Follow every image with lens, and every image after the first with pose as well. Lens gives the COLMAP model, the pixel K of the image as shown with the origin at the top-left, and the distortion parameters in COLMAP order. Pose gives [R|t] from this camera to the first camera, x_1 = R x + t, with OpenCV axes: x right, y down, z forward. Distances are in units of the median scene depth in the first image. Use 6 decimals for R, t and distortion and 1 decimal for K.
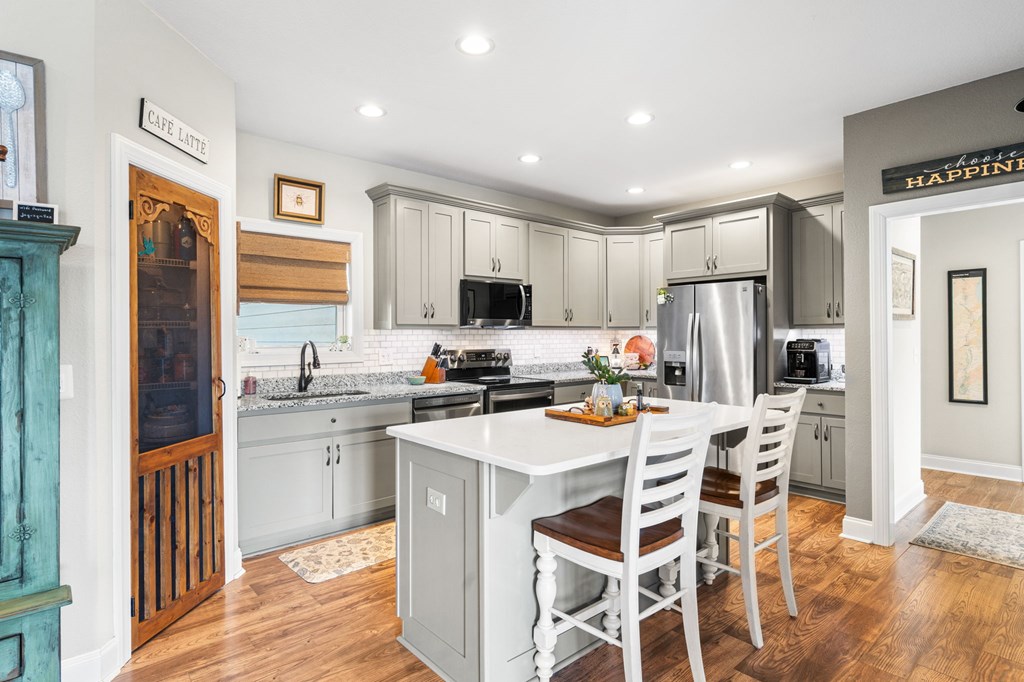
lens RADIAL K [[538.4, 0, 512.6], [0, 538.4, 340.4], [0, 0, 1]] dist [0.000370, 0.000029]
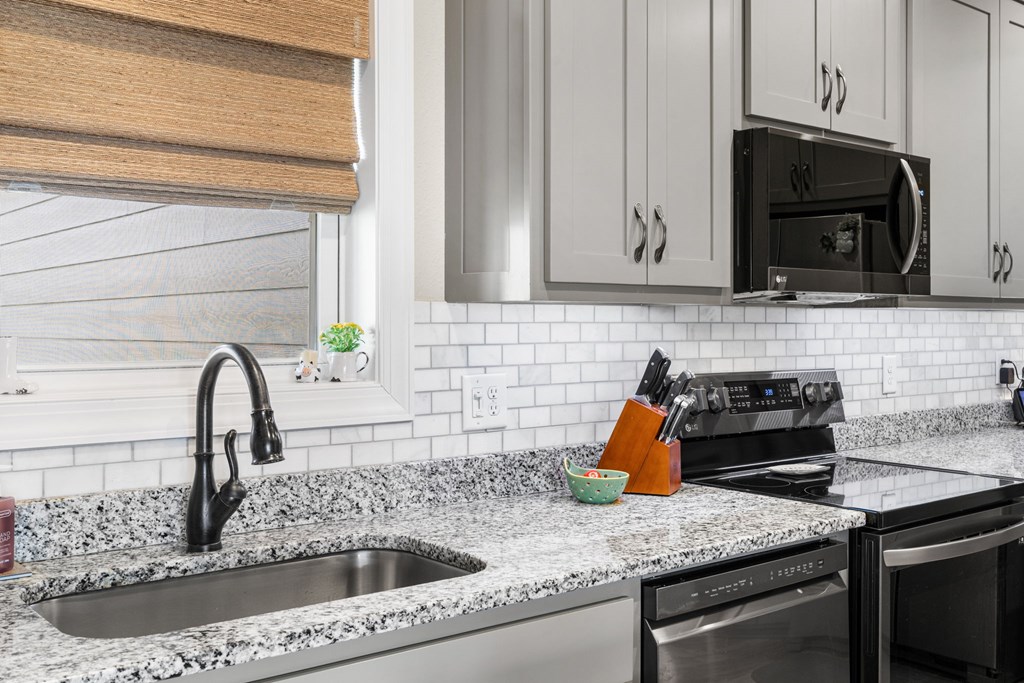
lens RADIAL K [[1039.7, 0, 511.7], [0, 1039.7, 338.1], [0, 0, 1]] dist [0.016300, 0.000000]
pose [[0.999177, 0.005364, -0.040217, -0.197564], [-0.005254, 0.999982, 0.002836, -0.003554], [0.040231, -0.002623, 0.999187, 0.453514]]
